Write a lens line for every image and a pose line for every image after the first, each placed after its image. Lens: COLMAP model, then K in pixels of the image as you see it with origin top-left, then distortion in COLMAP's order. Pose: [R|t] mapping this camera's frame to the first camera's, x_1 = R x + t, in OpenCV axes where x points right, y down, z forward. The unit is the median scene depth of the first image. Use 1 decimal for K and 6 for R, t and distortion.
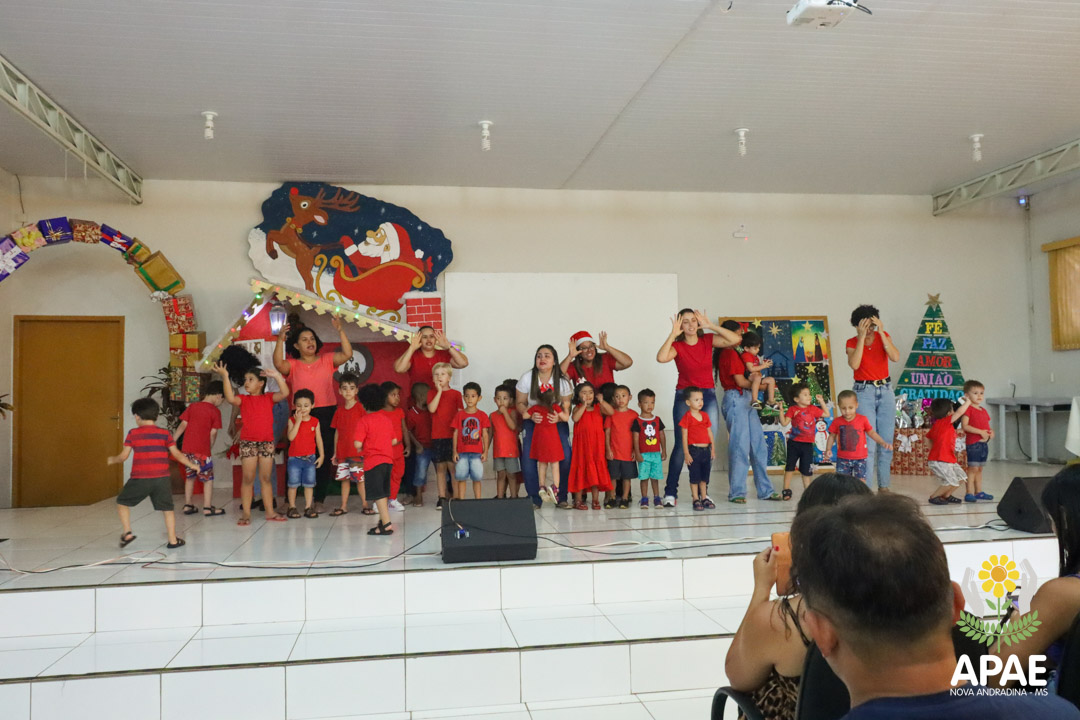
lens RADIAL K [[892.6, 0, 540.5], [0, 892.6, 361.7], [0, 0, 1]] dist [0.009672, 0.002627]
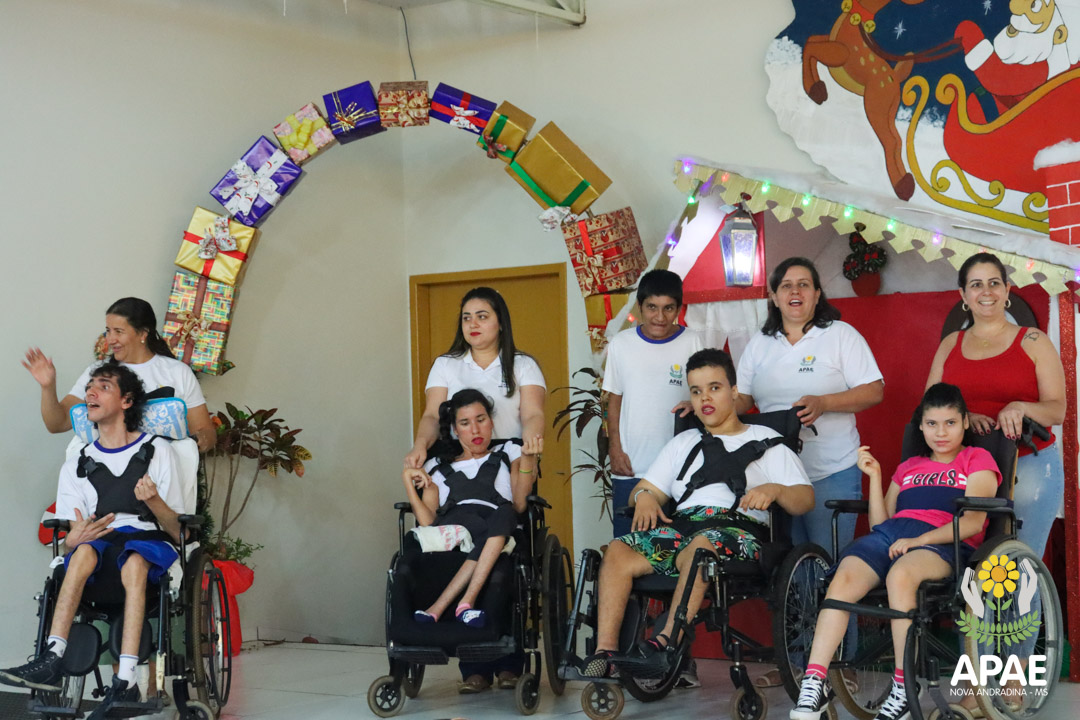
lens RADIAL K [[1938.7, 0, 540.0], [0, 1938.7, 359.9], [0, 0, 1]] dist [0.001616, 0.000000]
pose [[0.658979, -0.030089, -0.751559, 0.304061], [0.044707, 0.999000, -0.000796, 0.001912], [0.750832, -0.033076, 0.659665, 0.287024]]
